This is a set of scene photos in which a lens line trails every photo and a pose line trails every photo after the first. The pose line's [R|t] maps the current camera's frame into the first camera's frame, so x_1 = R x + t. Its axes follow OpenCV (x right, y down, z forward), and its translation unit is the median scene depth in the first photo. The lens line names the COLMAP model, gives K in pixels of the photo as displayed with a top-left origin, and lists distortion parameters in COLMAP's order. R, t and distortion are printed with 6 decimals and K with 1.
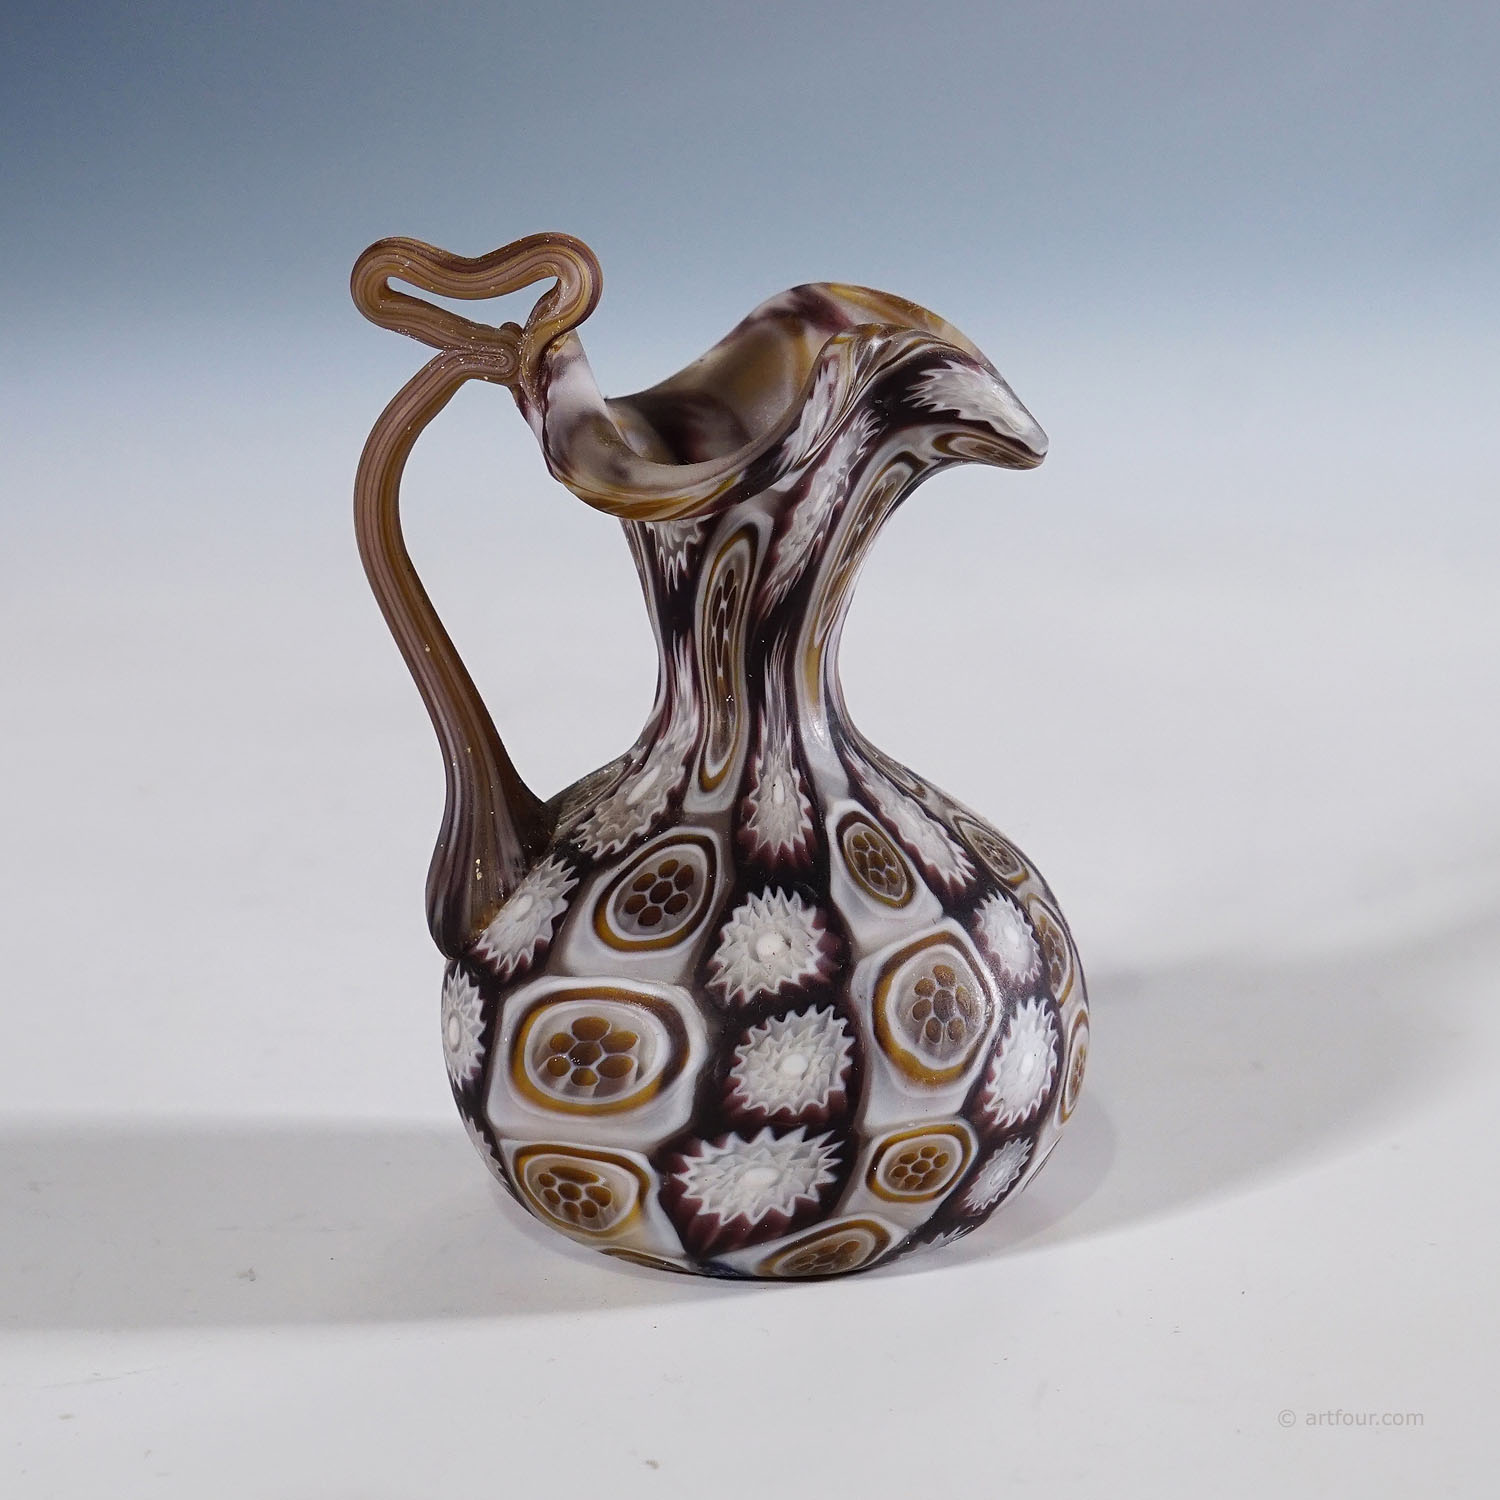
lens RADIAL K [[5179.7, 0, 738.5], [0, 5179.7, 648.5], [0, 0, 1]] dist [0.453982, 0.000000]
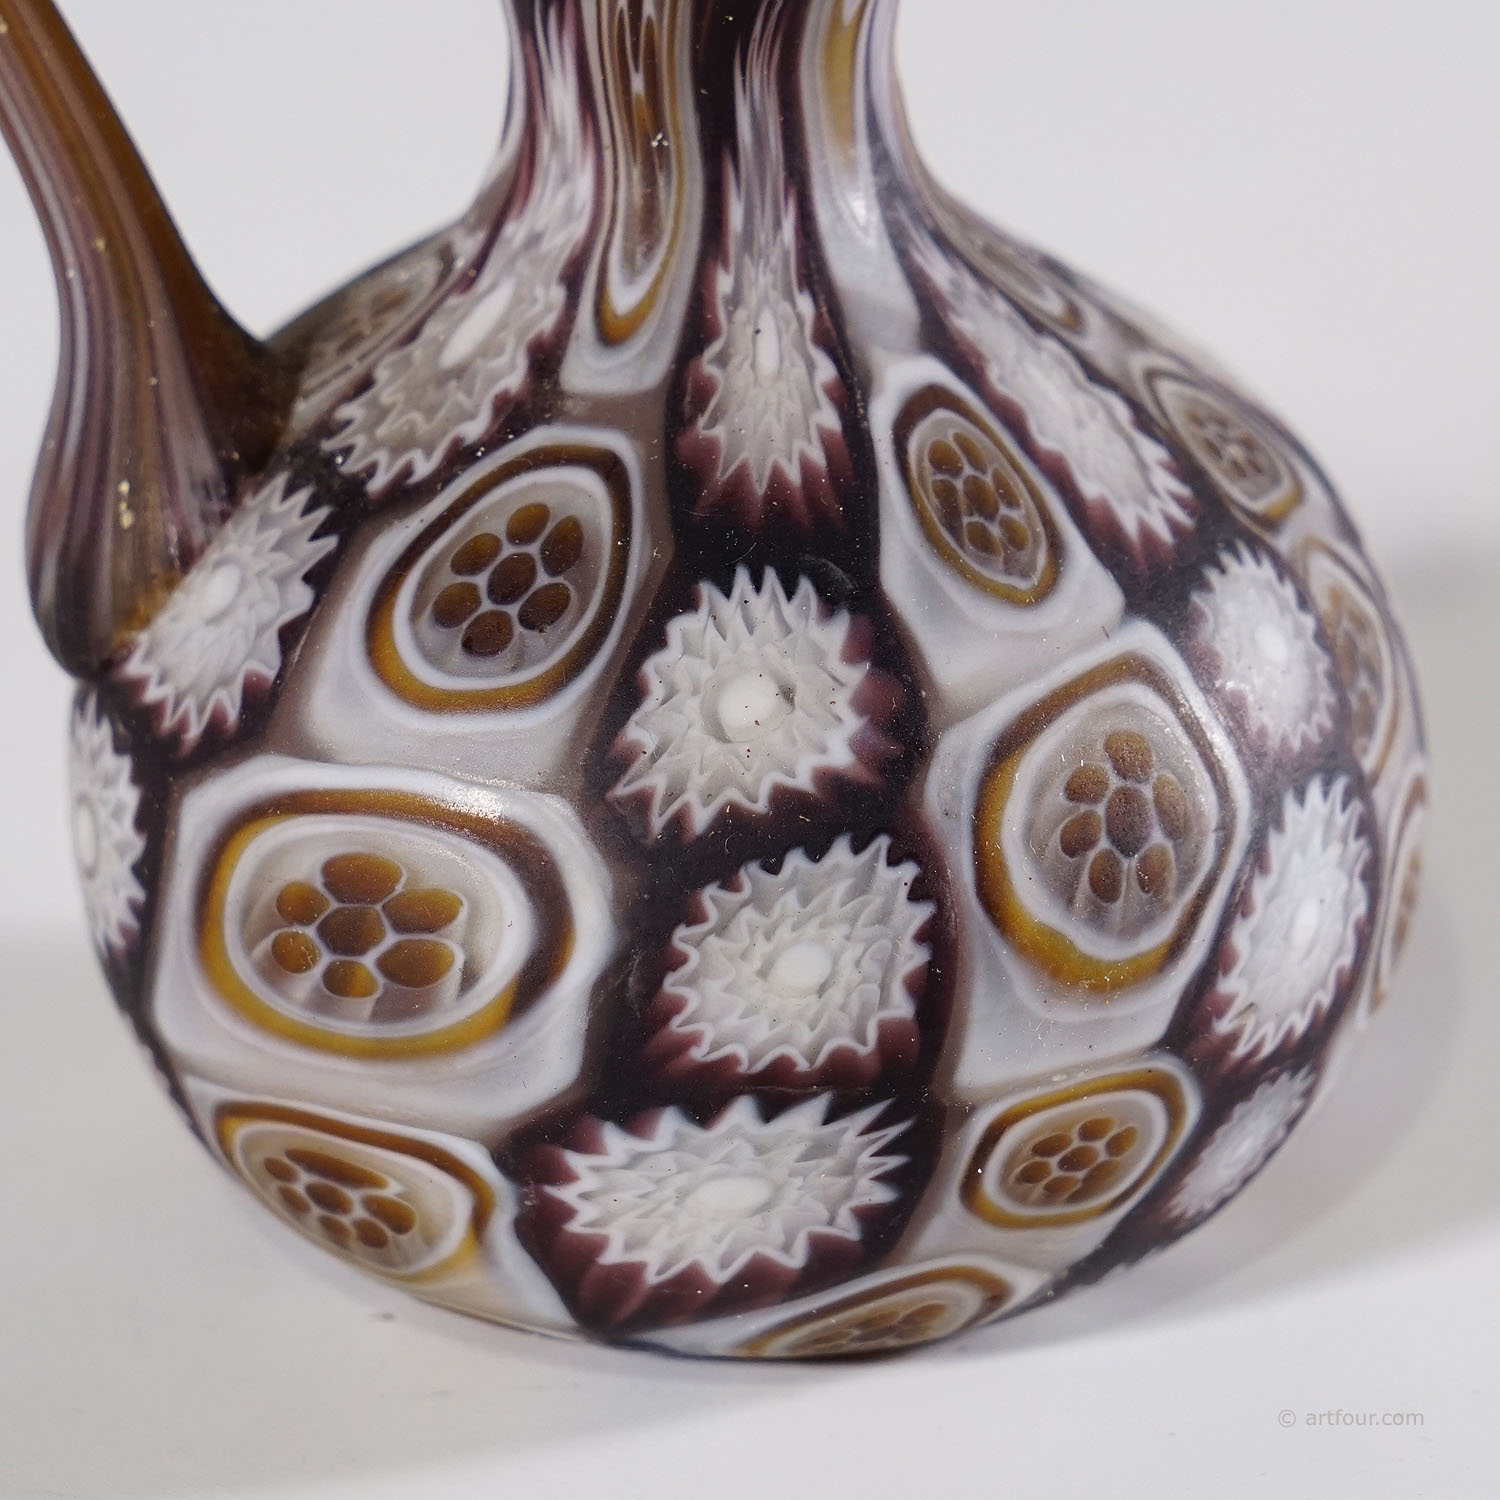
lens RADIAL K [[6518.3, 0, 757.0], [0, 6518.3, 575.0], [0, 0, 1]] dist [0.404261, 0.000000]
pose [[0.999943, -0.008542, -0.006367, 0.010402], [0.009439, 0.987461, 0.157581, -0.043827], [0.004941, -0.157632, 0.987486, 0.426160]]
